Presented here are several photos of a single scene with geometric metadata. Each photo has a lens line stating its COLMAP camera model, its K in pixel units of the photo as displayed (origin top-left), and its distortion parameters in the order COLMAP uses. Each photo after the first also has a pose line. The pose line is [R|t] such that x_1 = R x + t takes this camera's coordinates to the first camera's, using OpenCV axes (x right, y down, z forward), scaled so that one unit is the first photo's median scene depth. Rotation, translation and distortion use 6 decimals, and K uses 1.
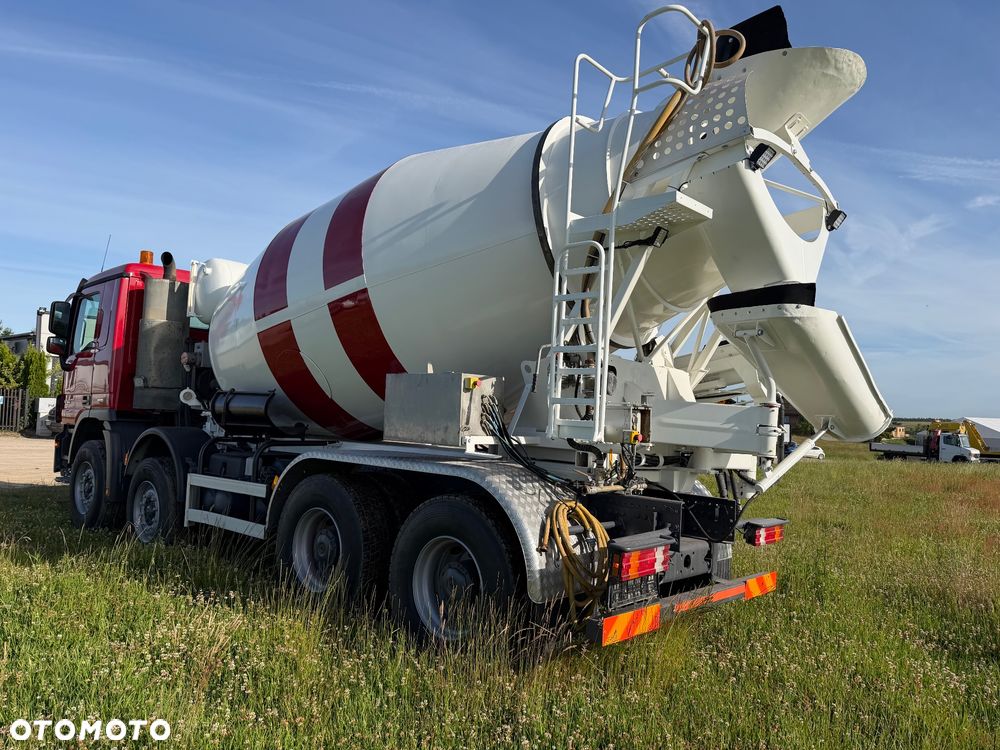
lens RADIAL K [[705.4, 0, 503.2], [0, 705.4, 377.5], [0, 0, 1]] dist [0.139648, -0.198800]
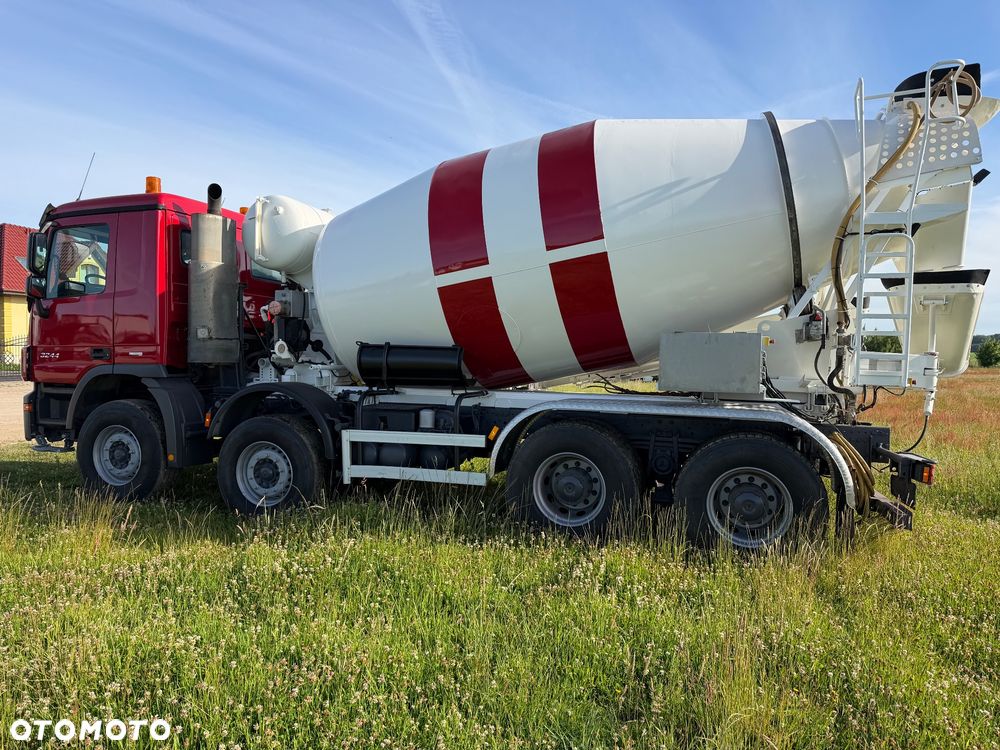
lens RADIAL K [[705.4, 0, 503.2], [0, 705.4, 377.5], [0, 0, 1]] dist [0.139648, -0.198800]
pose [[0.914516, -0.031244, 0.403341, -0.709014], [-0.005977, 0.995861, 0.090693, -0.028664], [-0.404505, -0.085351, 0.910544, 0.049626]]
